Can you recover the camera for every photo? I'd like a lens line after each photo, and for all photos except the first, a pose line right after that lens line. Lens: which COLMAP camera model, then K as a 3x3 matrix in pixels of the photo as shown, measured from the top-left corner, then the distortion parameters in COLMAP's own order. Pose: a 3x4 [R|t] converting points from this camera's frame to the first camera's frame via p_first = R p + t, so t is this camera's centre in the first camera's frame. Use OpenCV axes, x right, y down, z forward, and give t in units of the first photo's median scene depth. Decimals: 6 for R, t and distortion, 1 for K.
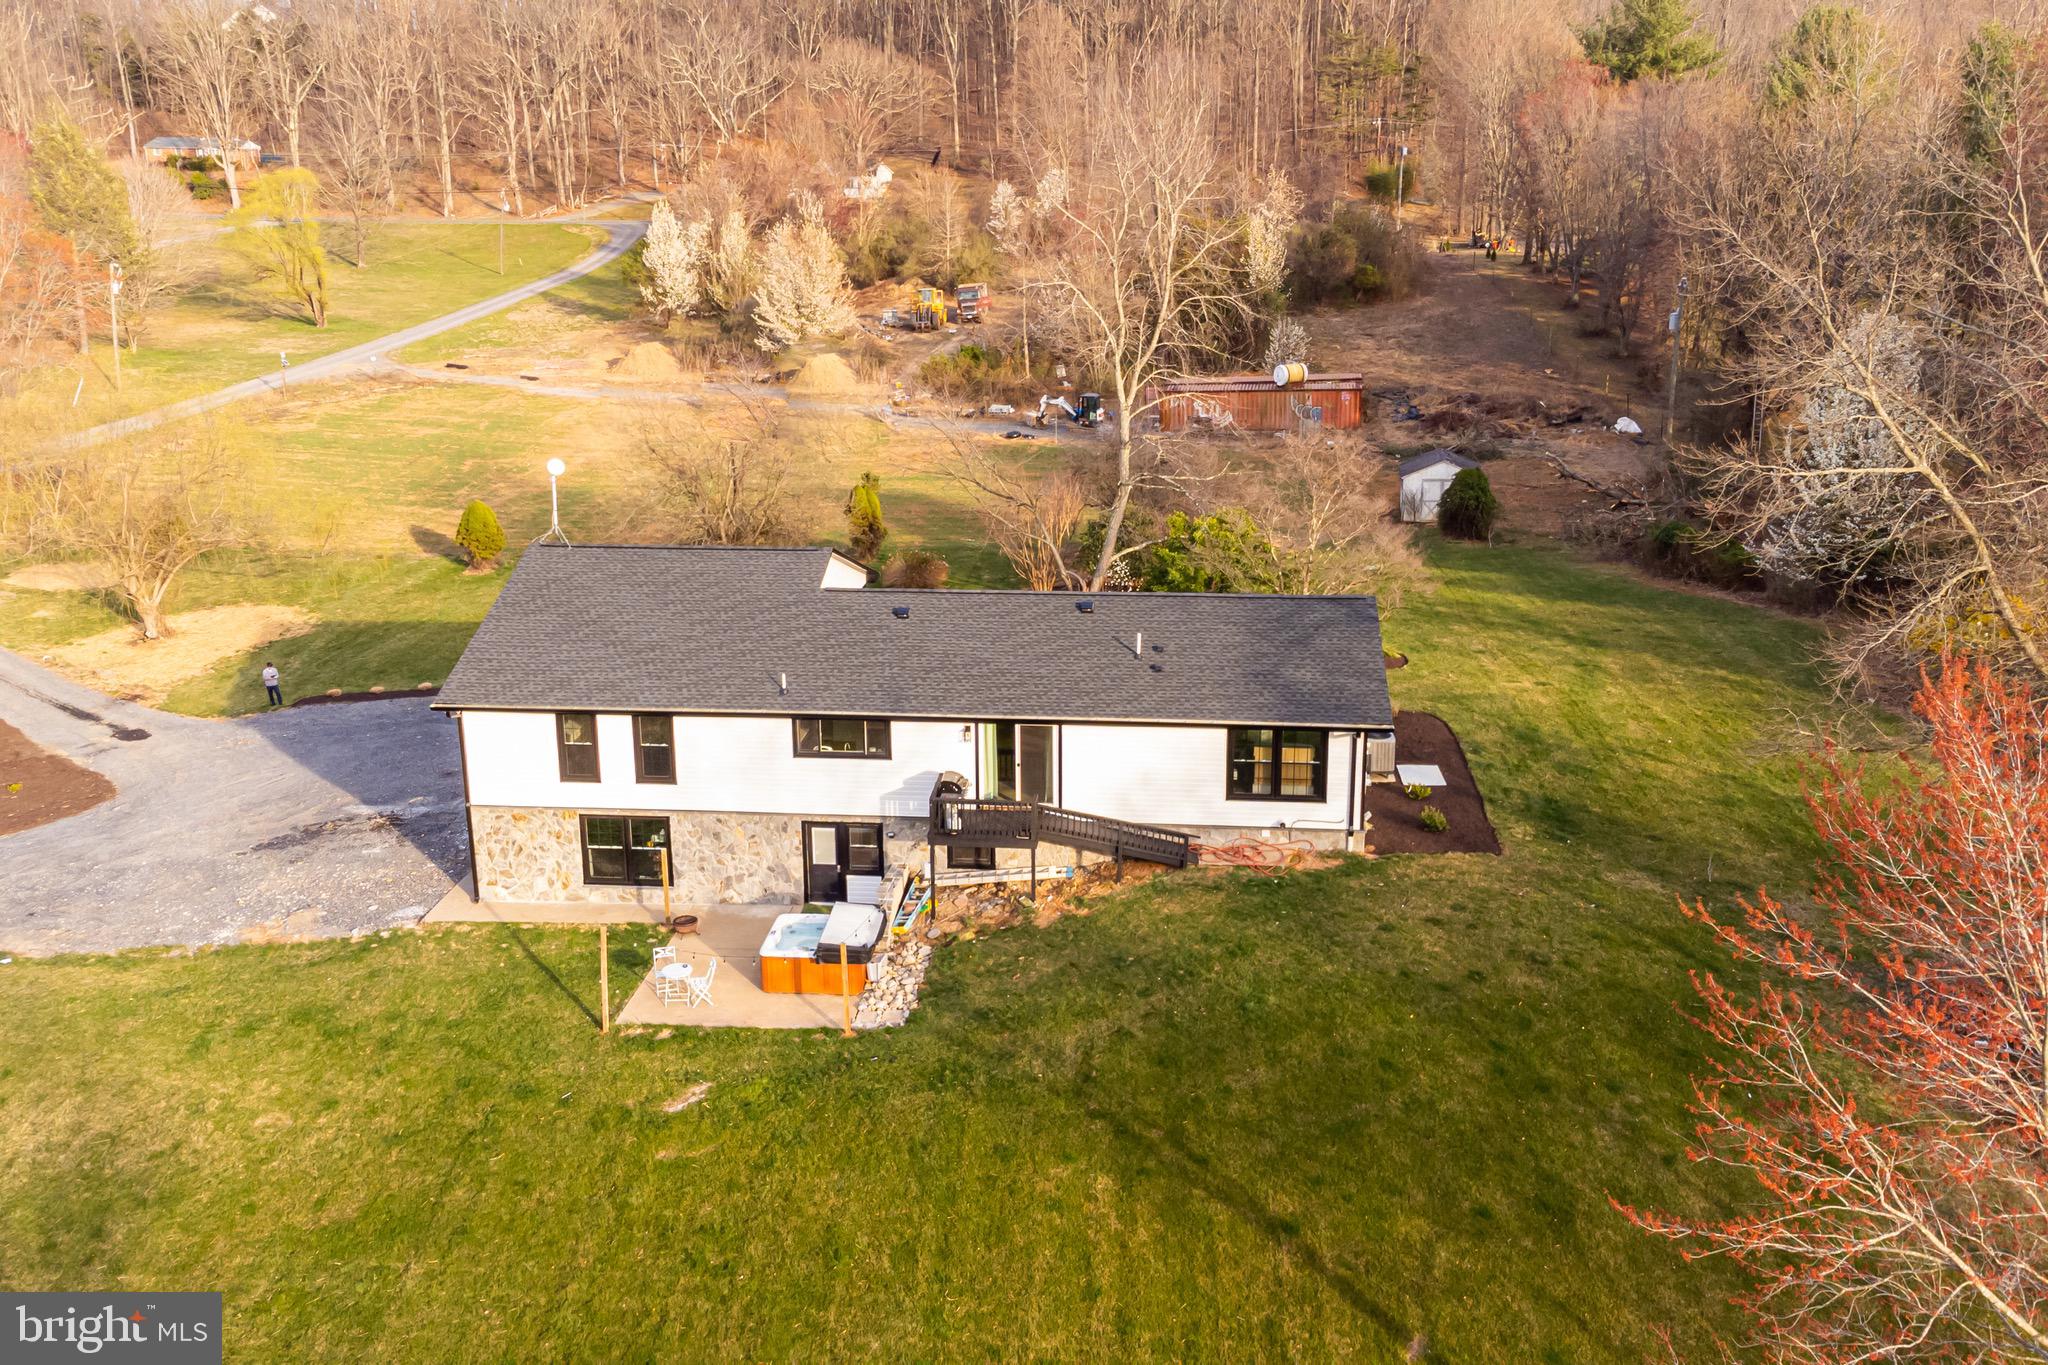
lens RADIAL K [[1824.0, 0, 1009.2], [0, 1824.0, 655.0], [0, 0, 1]] dist [0.091511, -0.227919]
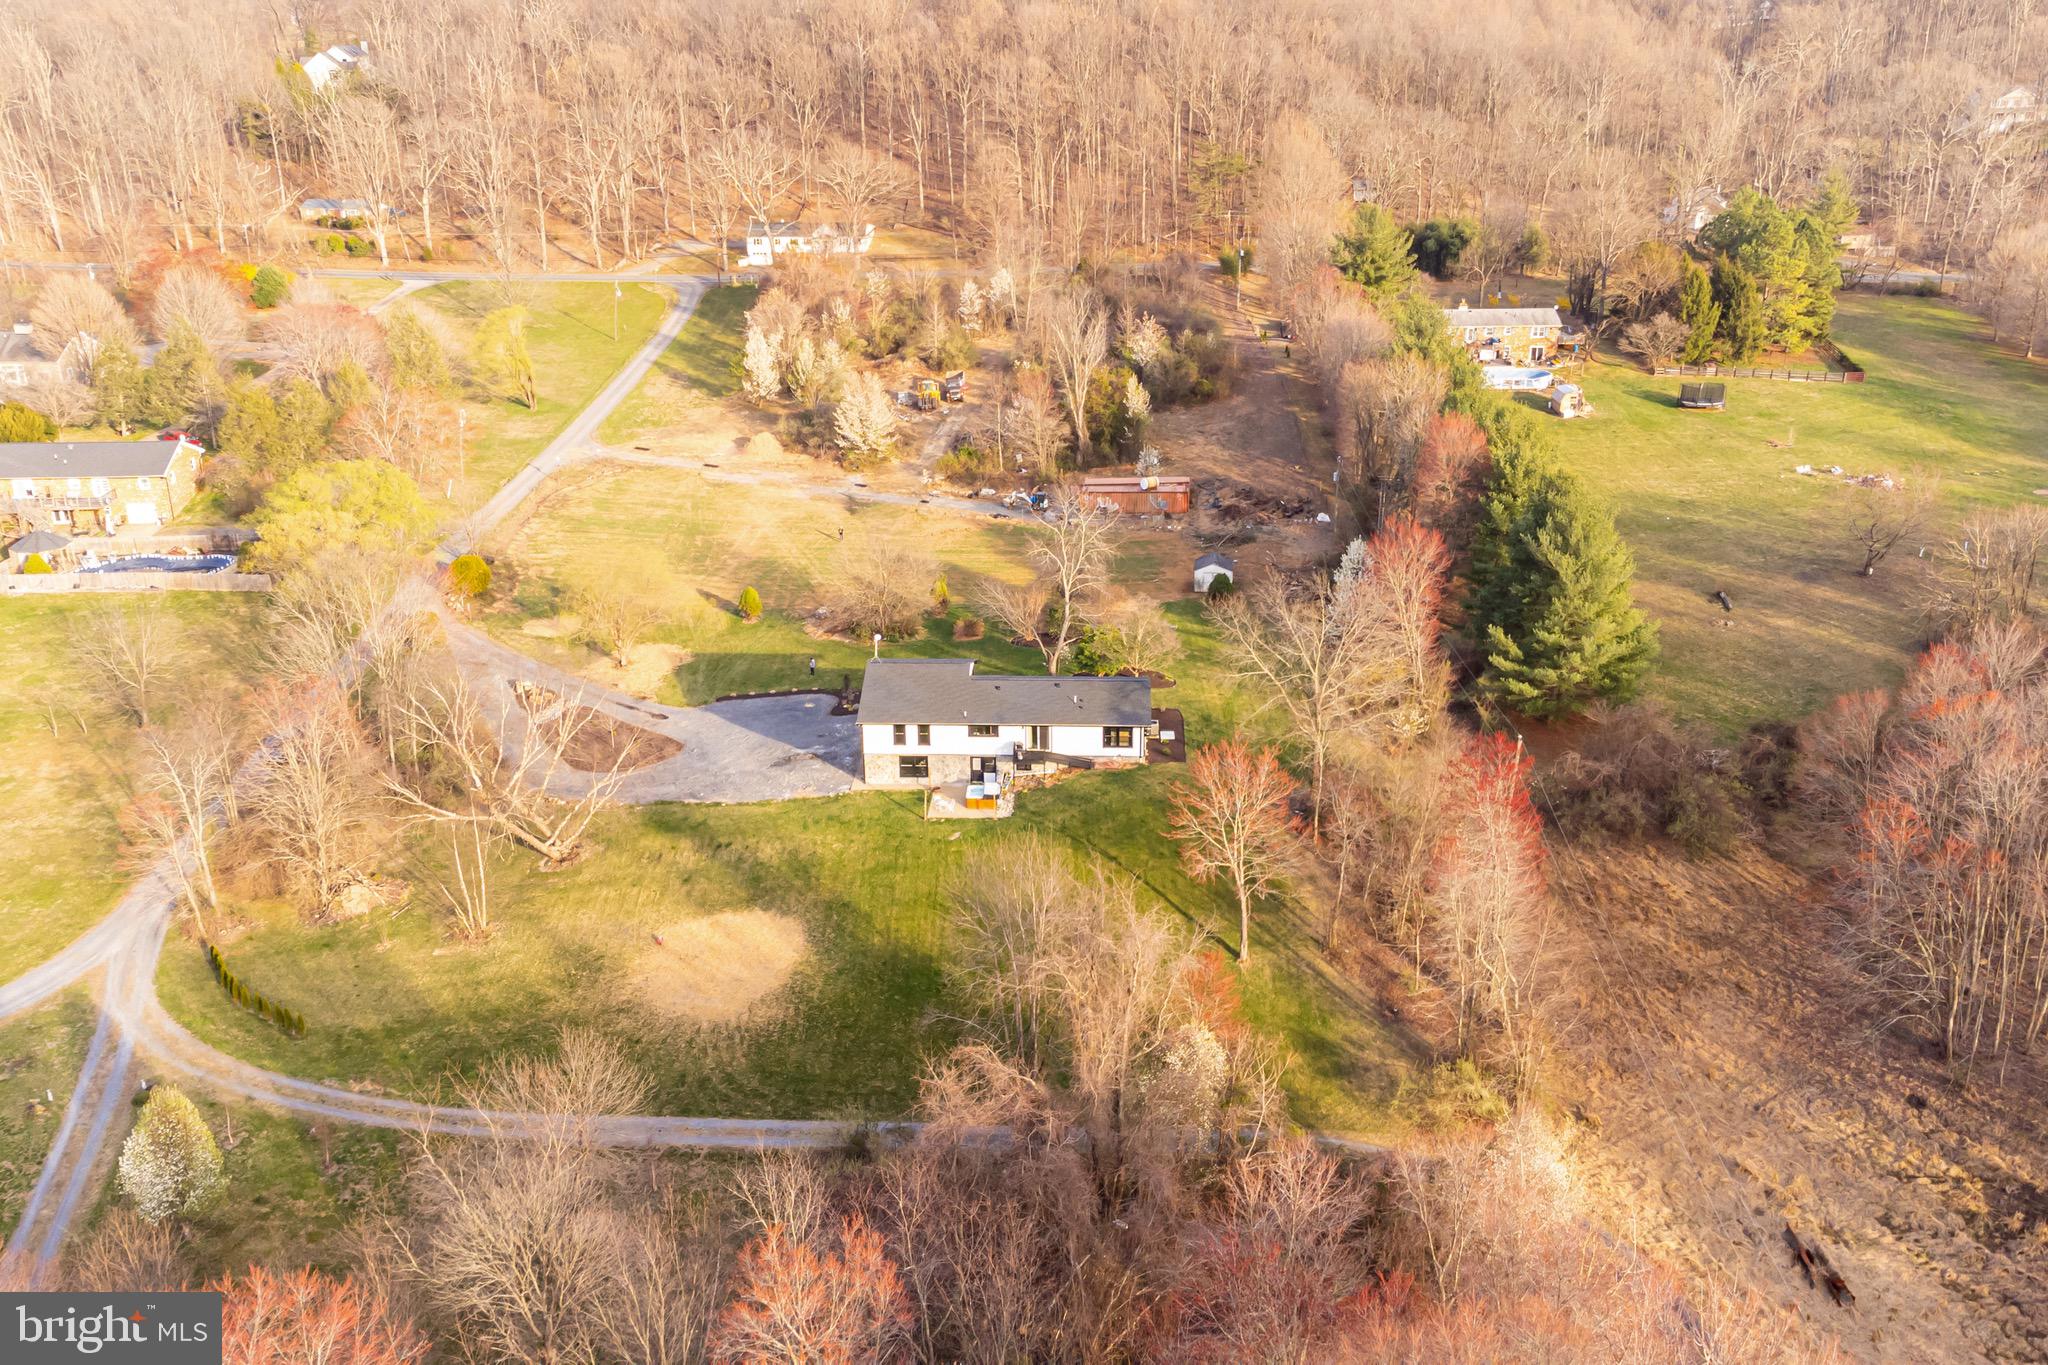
lens RADIAL K [[1796.5, 0, 1024.0], [0, 1796.5, 682.5], [0, 0, 1]] dist [0.026871, -0.005925]
pose [[0.998499, -0.020425, 0.050814, -0.176836], [0.015649, 0.995573, 0.092678, -0.326585], [-0.052482, -0.091744, 0.994399, -2.109275]]
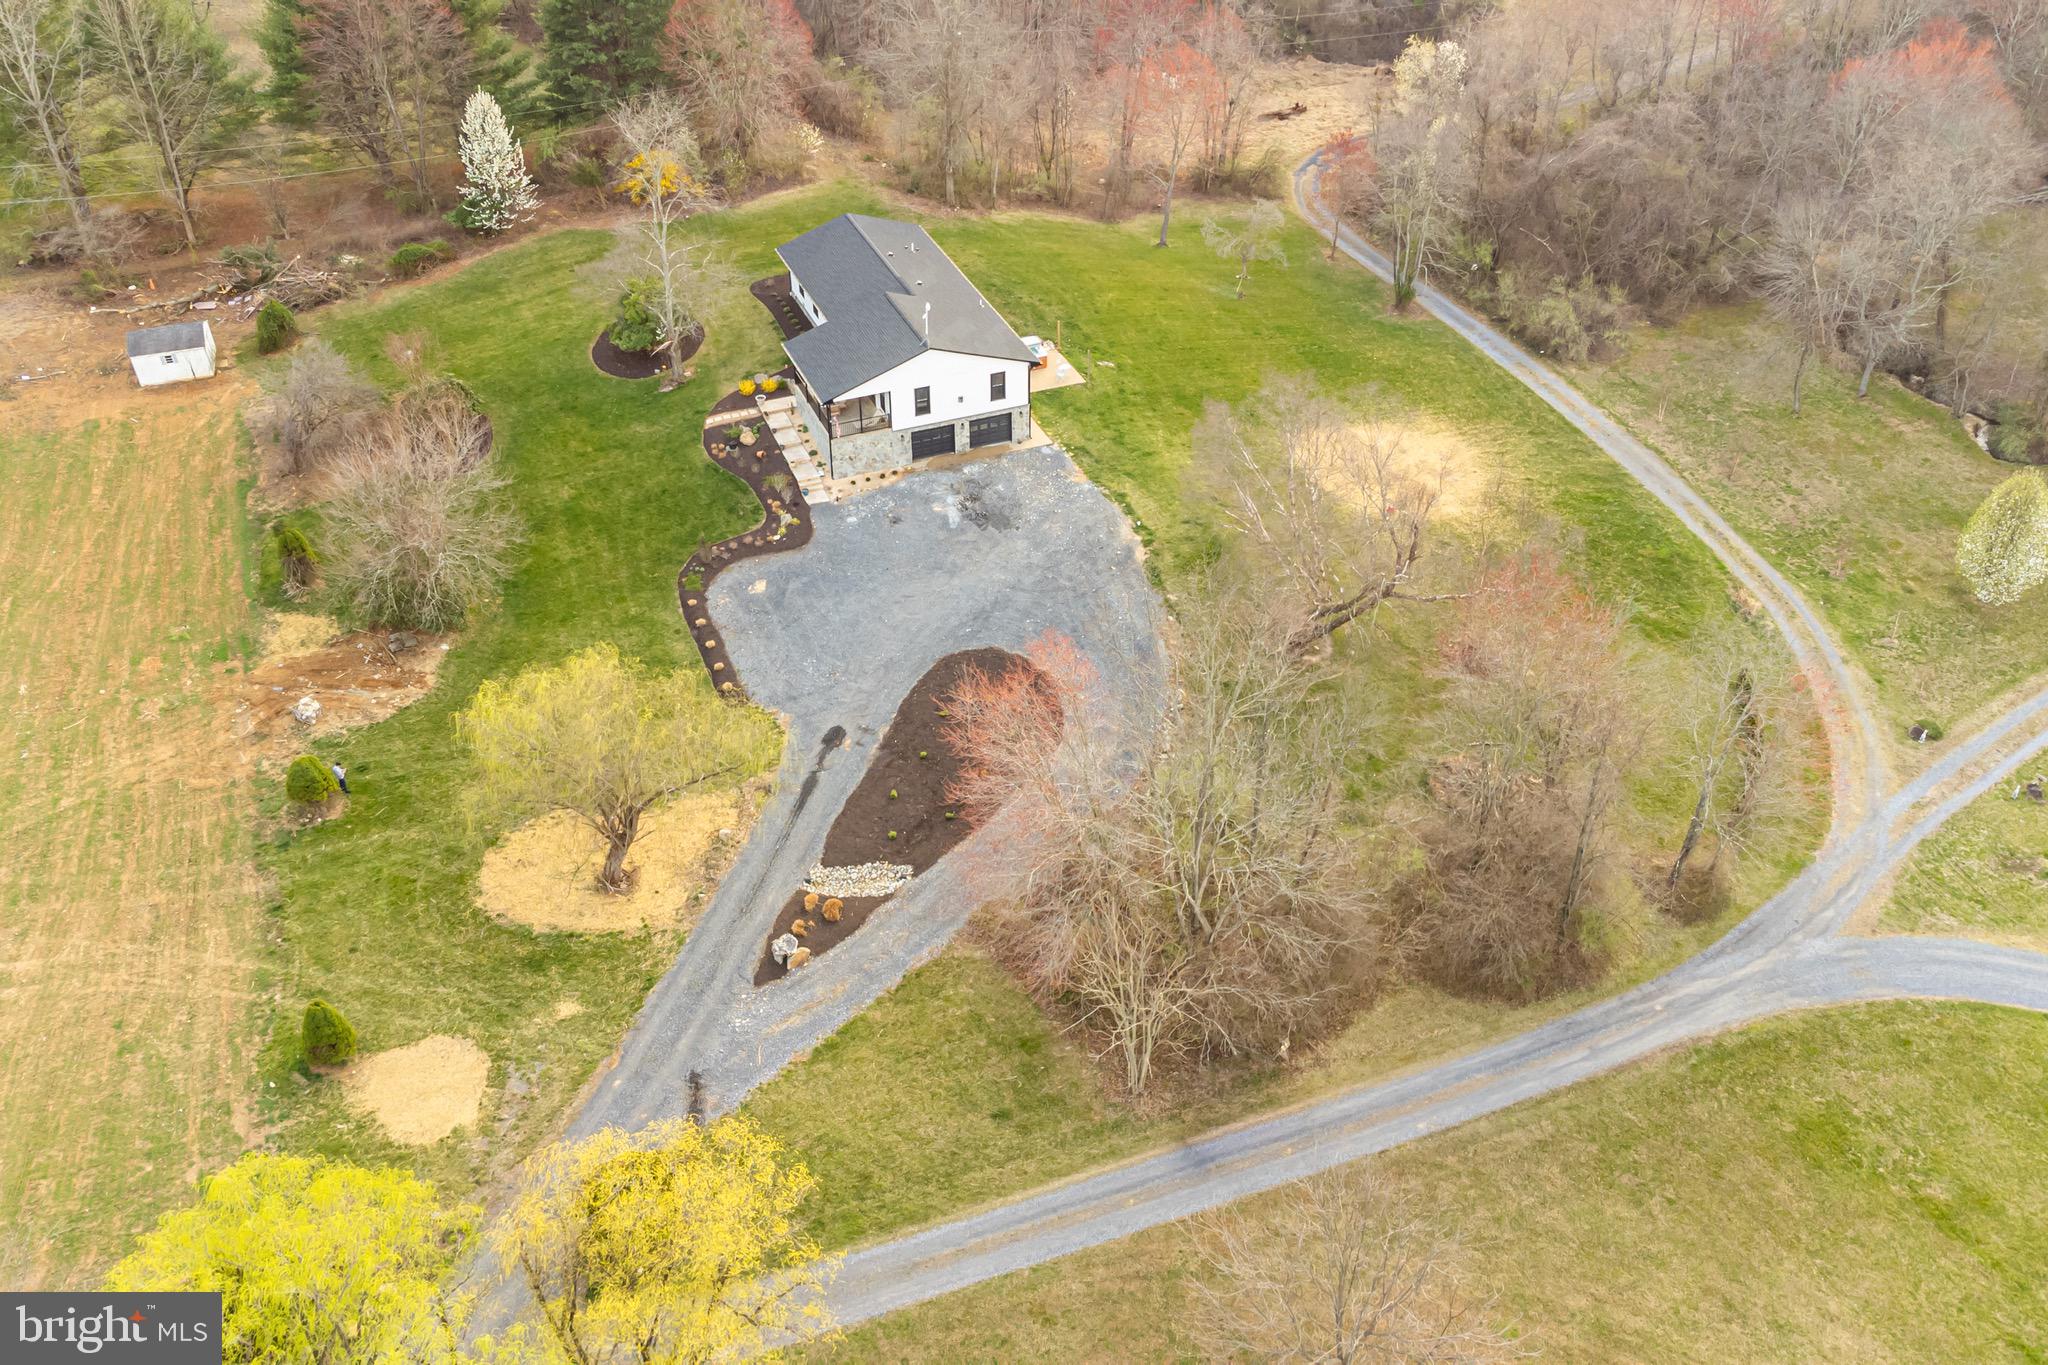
lens RADIAL K [[1796.5, 0, 1024.0], [0, 1796.5, 682.5], [0, 0, 1]] dist [0.026871, -0.005925]
pose [[-0.470175, -0.522768, 0.711090, -2.297775], [0.241555, 0.698714, 0.673387, -1.345311], [-0.848874, 0.488377, -0.202240, 1.728067]]
